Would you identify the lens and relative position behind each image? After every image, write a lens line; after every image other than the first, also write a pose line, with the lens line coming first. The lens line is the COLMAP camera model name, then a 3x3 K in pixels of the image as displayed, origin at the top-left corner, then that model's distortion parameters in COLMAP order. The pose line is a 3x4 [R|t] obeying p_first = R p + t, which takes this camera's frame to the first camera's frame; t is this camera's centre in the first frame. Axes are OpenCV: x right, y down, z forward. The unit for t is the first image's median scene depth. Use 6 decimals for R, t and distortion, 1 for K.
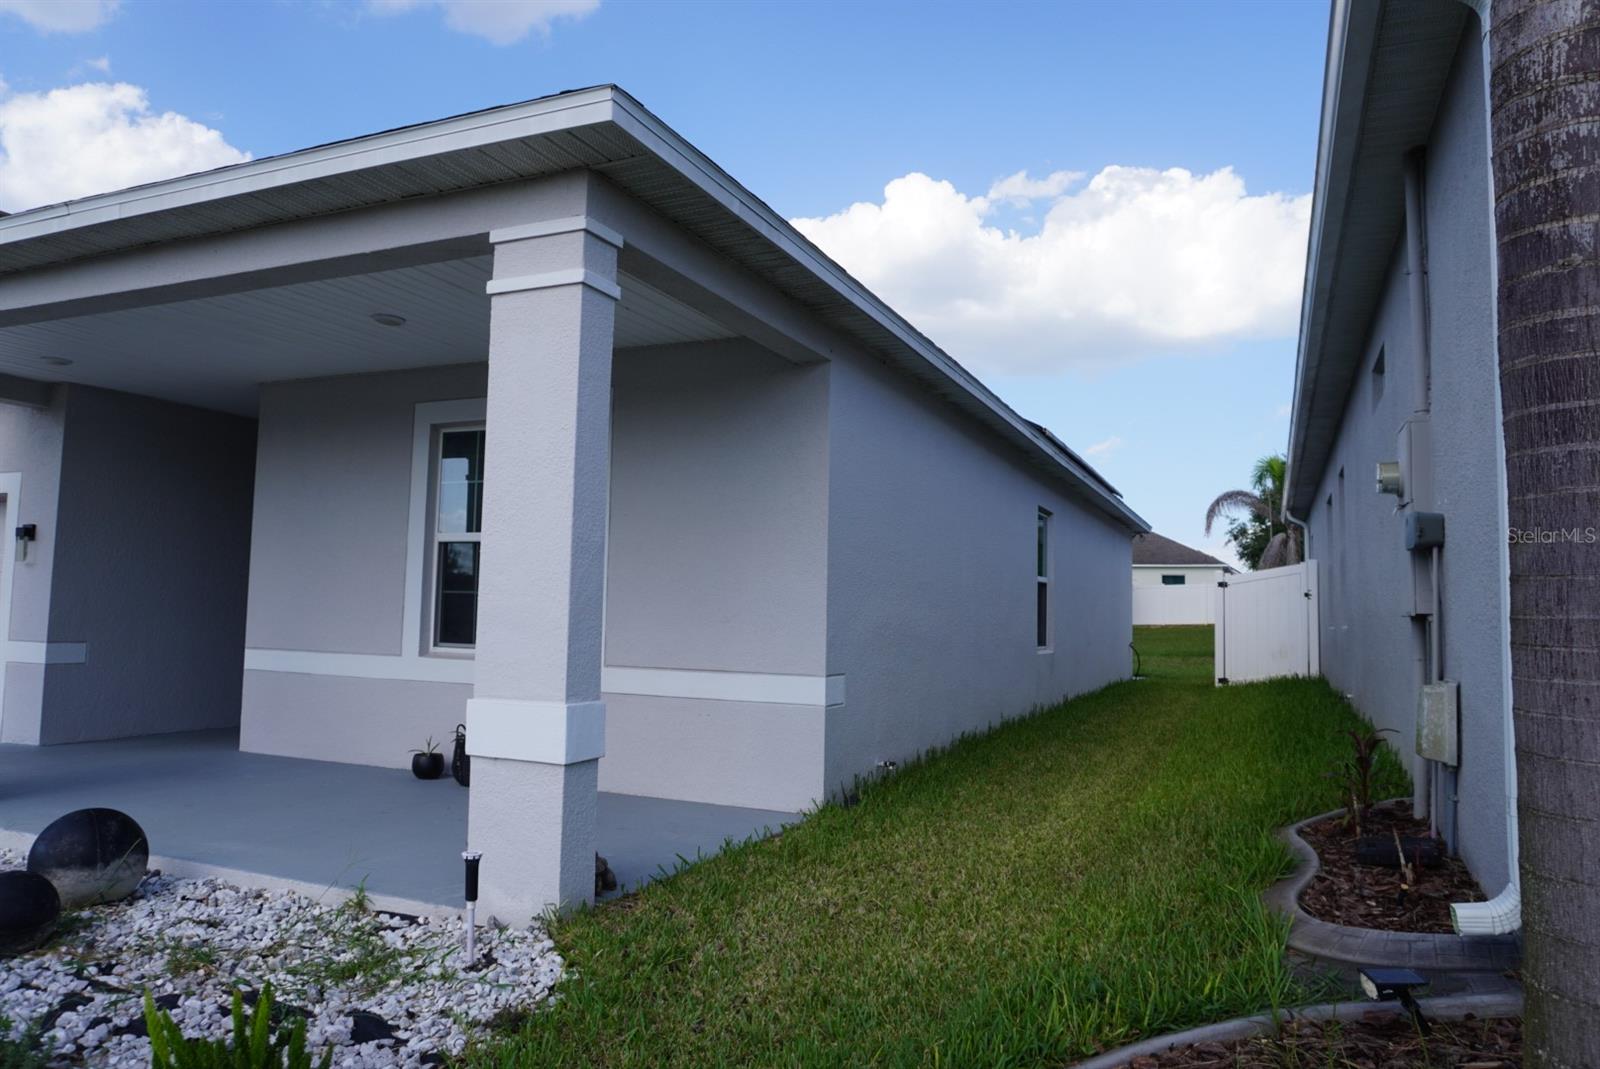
lens RADIAL K [[1089.1, 0, 800.0], [0, 1089.1, 534.5], [0, 0, 1]] dist [-0.043793, 0.035737]
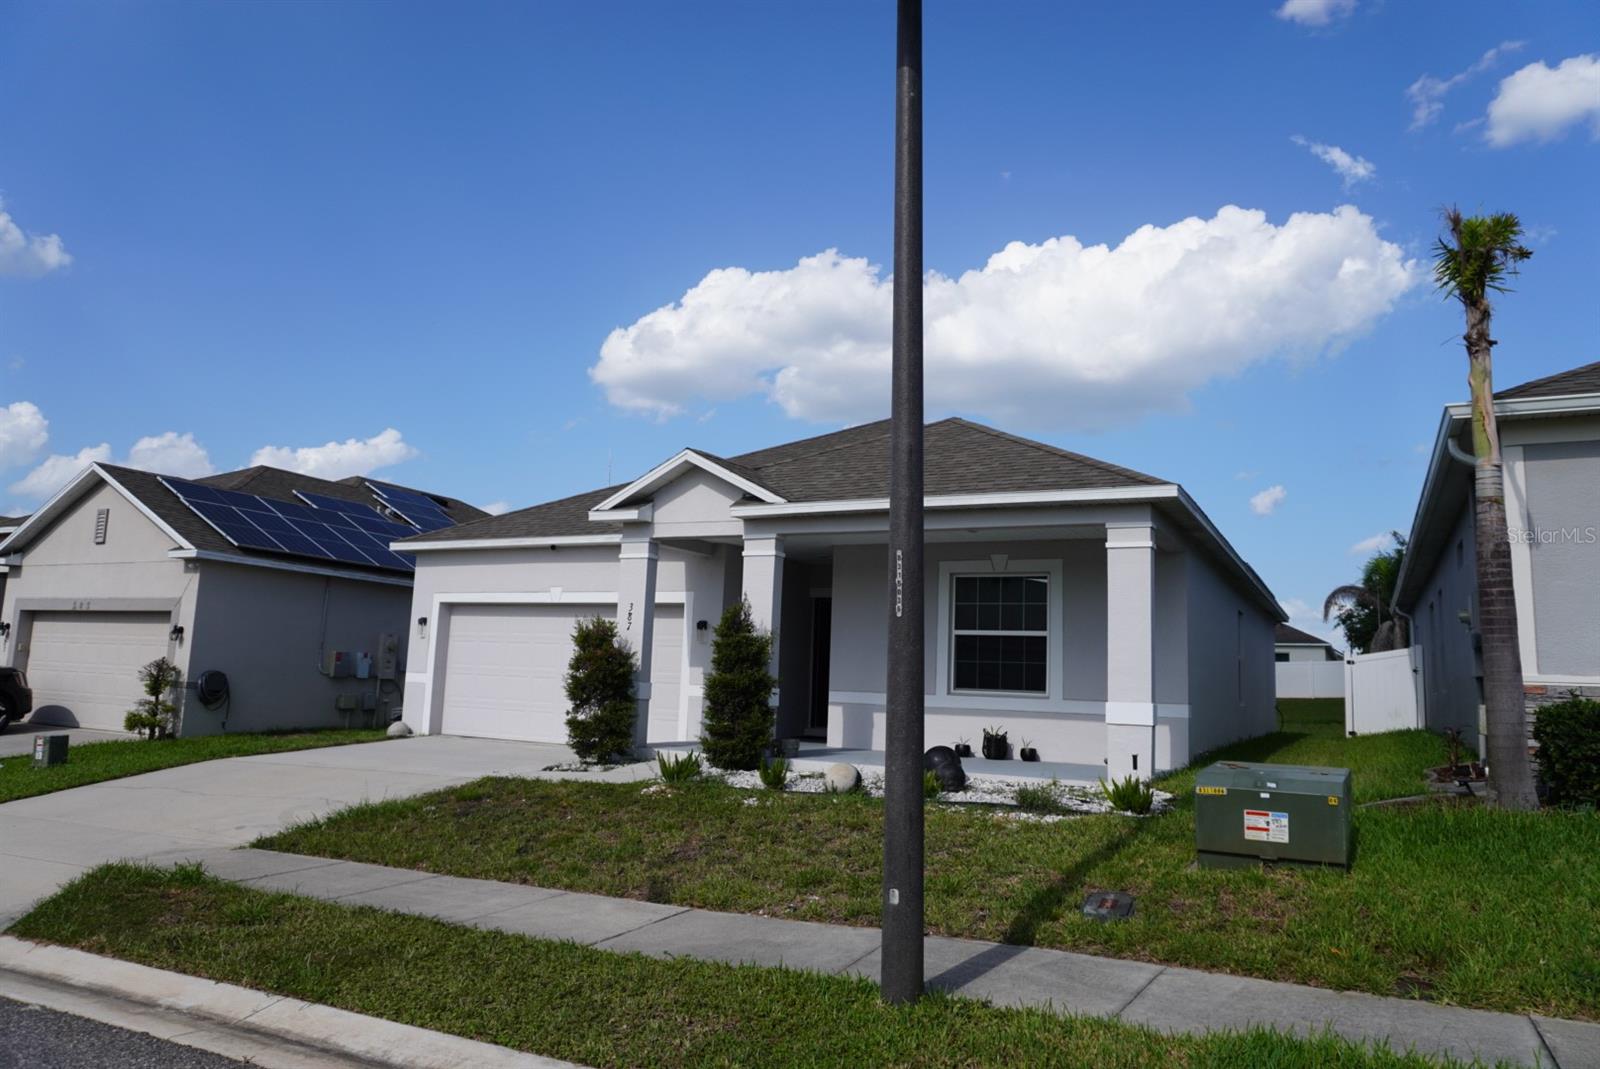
lens RADIAL K [[1067.8, 0, 800.0], [0, 1067.8, 534.5], [0, 0, 1]] dist [-0.023924, 0.001345]
pose [[0.997082, 0.005510, -0.076140, -0.232952], [-0.010619, 0.997706, -0.066857, -0.020574], [0.075597, 0.067470, 0.994853, -0.457357]]
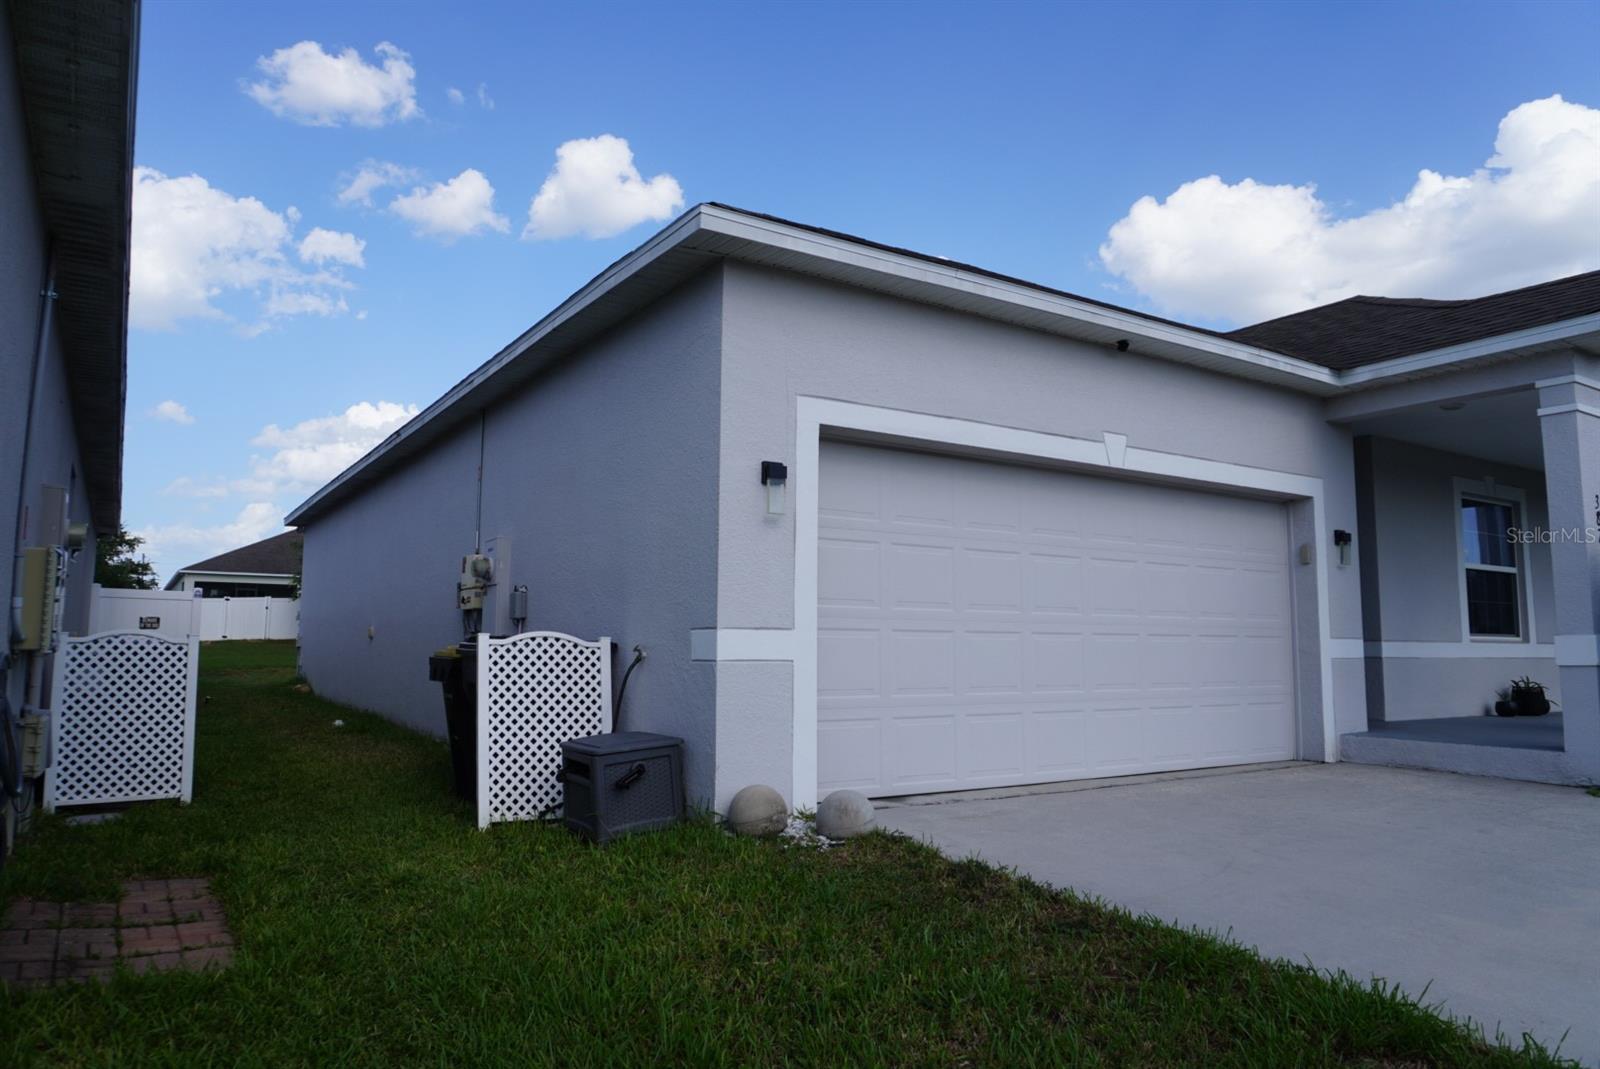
lens RADIAL K [[1067.8, 0, 800.0], [0, 1067.8, 534.5], [0, 0, 1]] dist [-0.023924, 0.001345]
pose [[0.564079, 0.065381, 0.823128, -1.068770], [-0.061076, 0.997433, -0.037371, 0.037942], [-0.823459, -0.029193, 0.566624, 0.475114]]
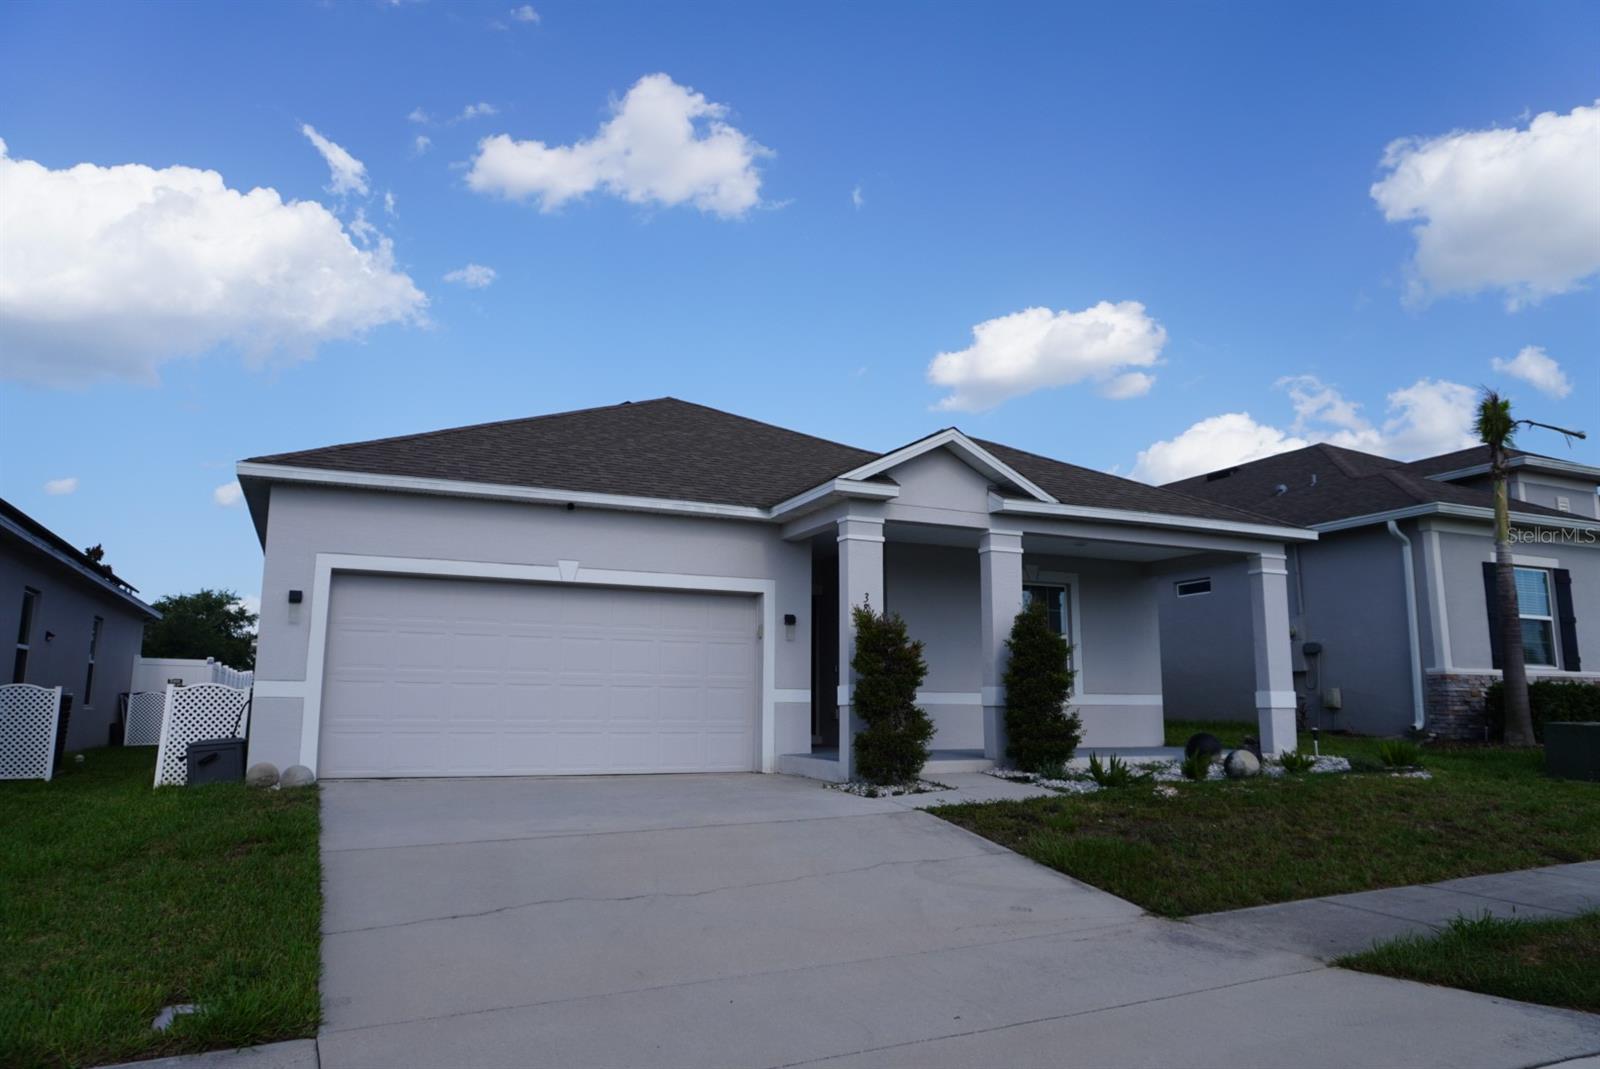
lens RADIAL K [[1089.1, 0, 800.0], [0, 1089.1, 534.5], [0, 0, 1]] dist [-0.043793, 0.035737]
pose [[0.682588, 0.095504, 0.724536, -1.055704], [-0.048954, 0.995173, -0.085058, 0.004806], [-0.729162, 0.022591, 0.683968, -0.058634]]
